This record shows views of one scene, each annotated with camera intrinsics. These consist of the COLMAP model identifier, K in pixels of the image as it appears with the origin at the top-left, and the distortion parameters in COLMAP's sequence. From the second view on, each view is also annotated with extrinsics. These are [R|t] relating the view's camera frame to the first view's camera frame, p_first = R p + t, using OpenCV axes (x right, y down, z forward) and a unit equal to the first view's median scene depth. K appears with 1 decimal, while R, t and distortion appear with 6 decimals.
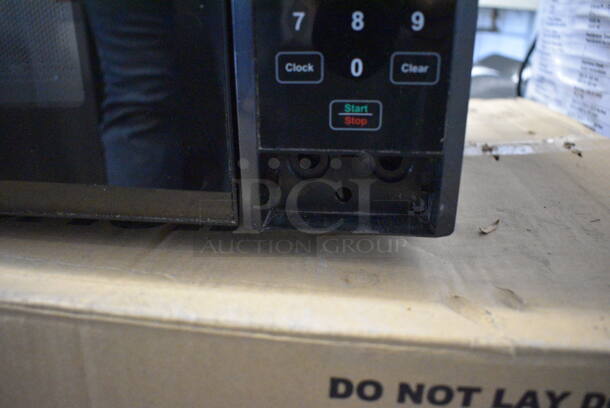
lens RADIAL K [[461.9, 0, 307.6], [0, 461.9, 201.3], [0, 0, 1]] dist [-0.099769, 0.025506]
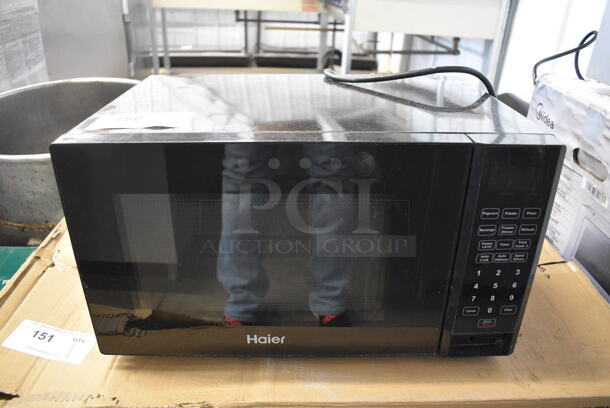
lens RADIAL K [[461.9, 0, 308.1], [0, 461.9, 203.8], [0, 0, 1]] dist [-0.099769, 0.025506]
pose [[0.992793, -0.038193, 0.113593, -1.310156], [0.030535, 0.997190, 0.068411, -1.166402], [-0.115887, -0.064449, 0.991169, -1.645914]]
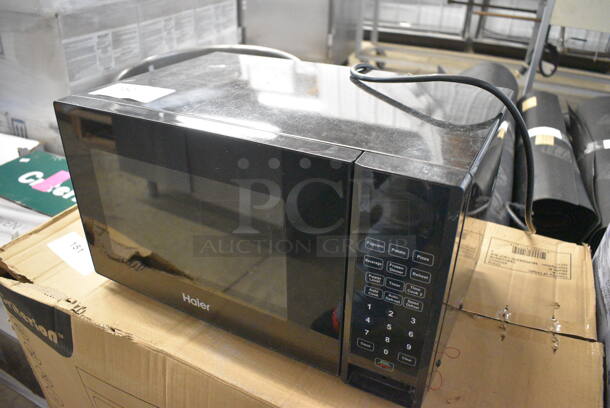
lens RADIAL K [[461.9, 0, 309.1], [0, 461.9, 202.4], [0, 0, 1]] dist [-0.099769, 0.025506]
pose [[0.931079, 0.194465, -0.308668, 0.326442], [-0.158134, 0.977599, 0.138898, -1.376296], [0.328765, -0.080514, 0.940974, -1.491332]]
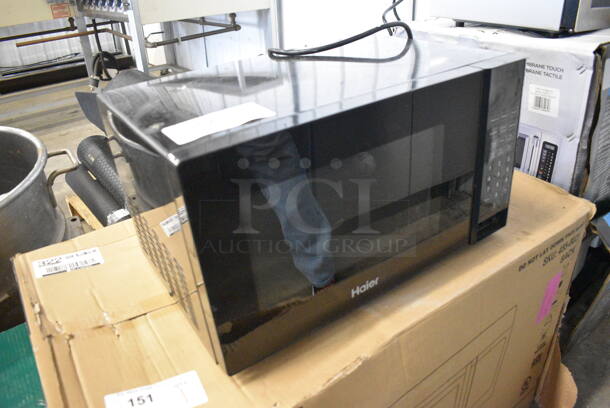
lens RADIAL K [[461.9, 0, 307.1], [0, 461.9, 207.0], [0, 0, 1]] dist [-0.099769, 0.025506]
pose [[0.768861, -0.366265, 0.524120, -3.103105], [0.316253, 0.930235, 0.186136, -1.378245], [-0.555730, 0.022641, 0.831054, -1.269885]]
